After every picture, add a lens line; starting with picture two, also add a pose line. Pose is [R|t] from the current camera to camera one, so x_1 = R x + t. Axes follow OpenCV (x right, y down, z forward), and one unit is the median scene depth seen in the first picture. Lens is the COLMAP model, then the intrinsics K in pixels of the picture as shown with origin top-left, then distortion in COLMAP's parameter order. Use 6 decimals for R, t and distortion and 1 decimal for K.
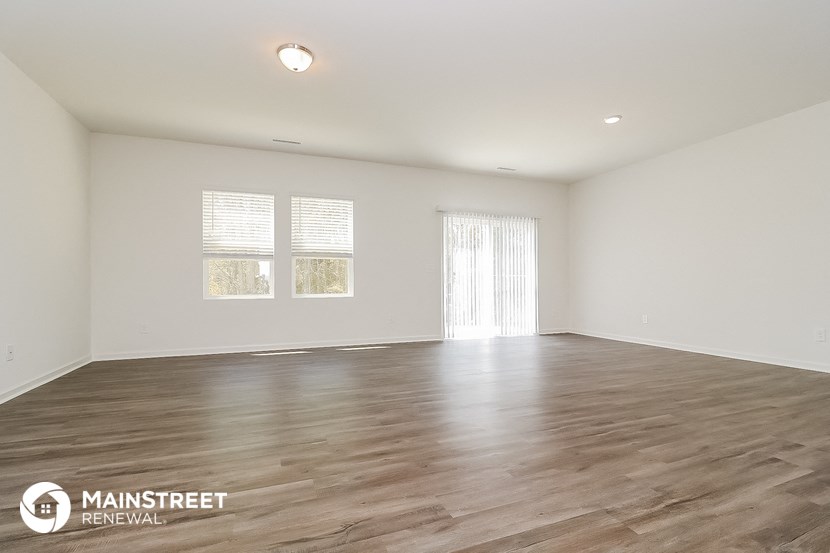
lens RADIAL K [[387.5, 0, 415.0], [0, 387.5, 285.0], [0, 0, 1]] dist [-0.000868, -0.011718]
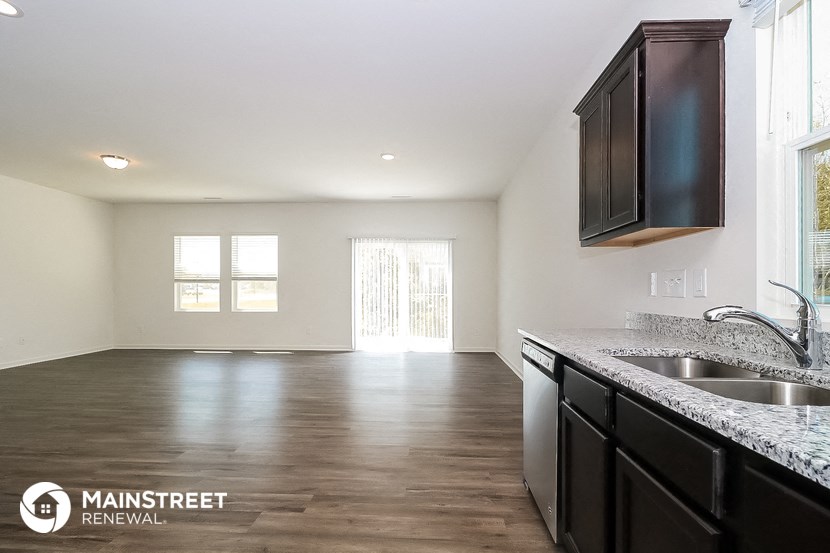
lens RADIAL K [[392.1, 0, 420.7], [0, 392.1, 286.4], [0, 0, 1]] dist [0.003259, -0.000154]
pose [[0.913562, 0.001951, -0.406694, 0.889091], [-0.007267, 0.999907, -0.011527, -0.044671], [0.406634, 0.013486, 0.913492, 0.028129]]
